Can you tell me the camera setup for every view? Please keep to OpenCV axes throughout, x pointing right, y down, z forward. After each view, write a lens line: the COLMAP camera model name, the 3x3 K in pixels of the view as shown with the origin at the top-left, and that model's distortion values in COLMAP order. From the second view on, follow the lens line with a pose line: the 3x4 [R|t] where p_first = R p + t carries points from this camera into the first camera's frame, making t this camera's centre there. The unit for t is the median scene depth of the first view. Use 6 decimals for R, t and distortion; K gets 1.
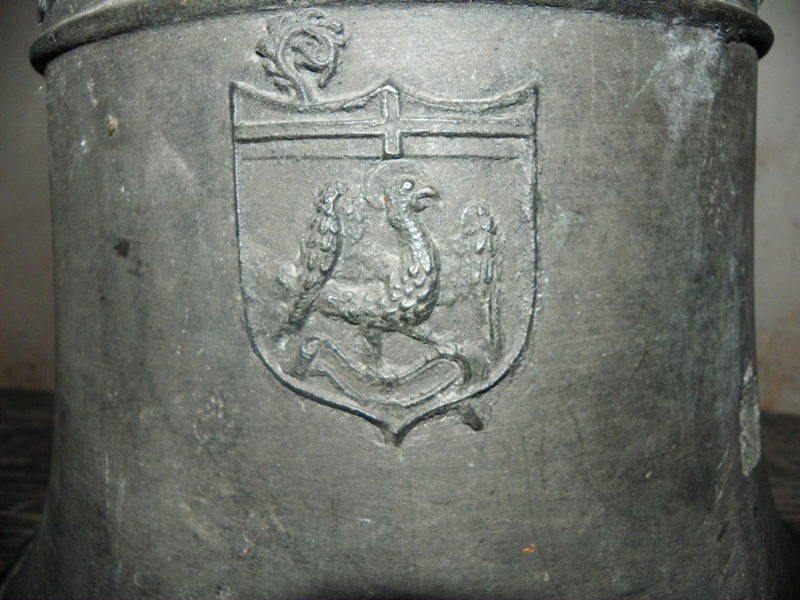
lens RADIAL K [[614.4, 0, 400.0], [0, 614.4, 300.0], [0, 0, 1]] dist [-0.177310, 0.039546]
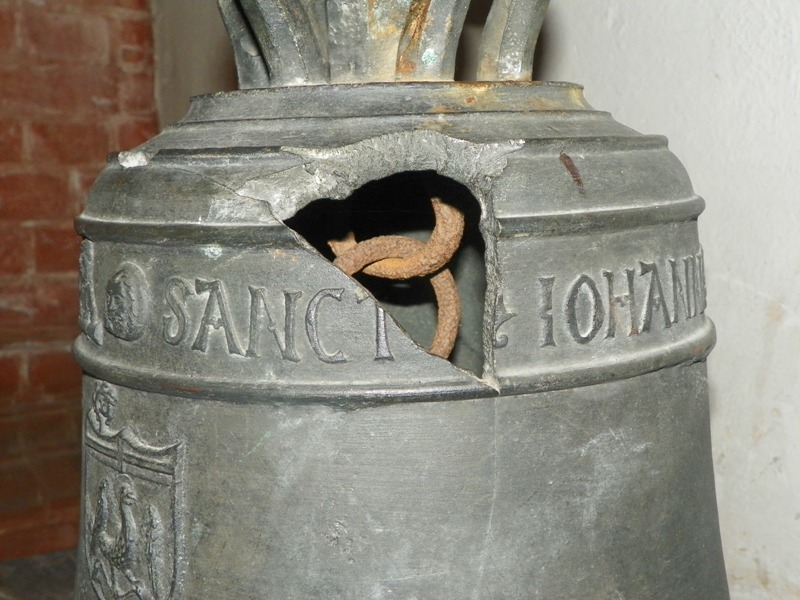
lens RADIAL K [[1119.9, 0, 400.0], [0, 1119.9, 300.0], [0, 0, 1]] dist [0.081308, -0.079730]
pose [[0.700029, 0.105646, -0.706257, 2.607715], [-0.161589, 0.986778, -0.012555, -0.754320], [0.695592, 0.122912, 0.707845, -0.770087]]
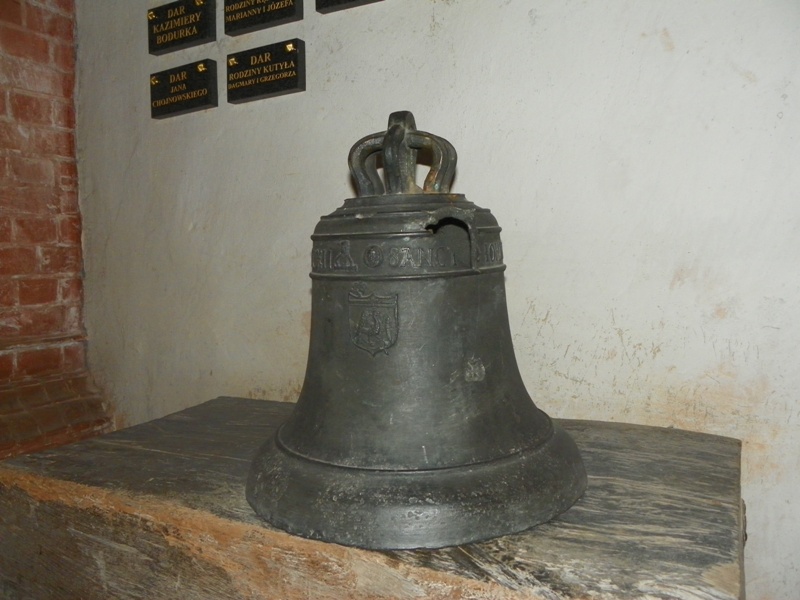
lens RADIAL K [[728.0, 0, 400.0], [0, 728.0, 300.0], [0, 0, 1]] dist [-0.007532, -0.004566]
pose [[0.945345, 0.017123, -0.325623, 2.379798], [-0.058678, 0.991251, -0.118228, 0.491948], [0.320750, 0.130873, 0.938079, -5.231551]]
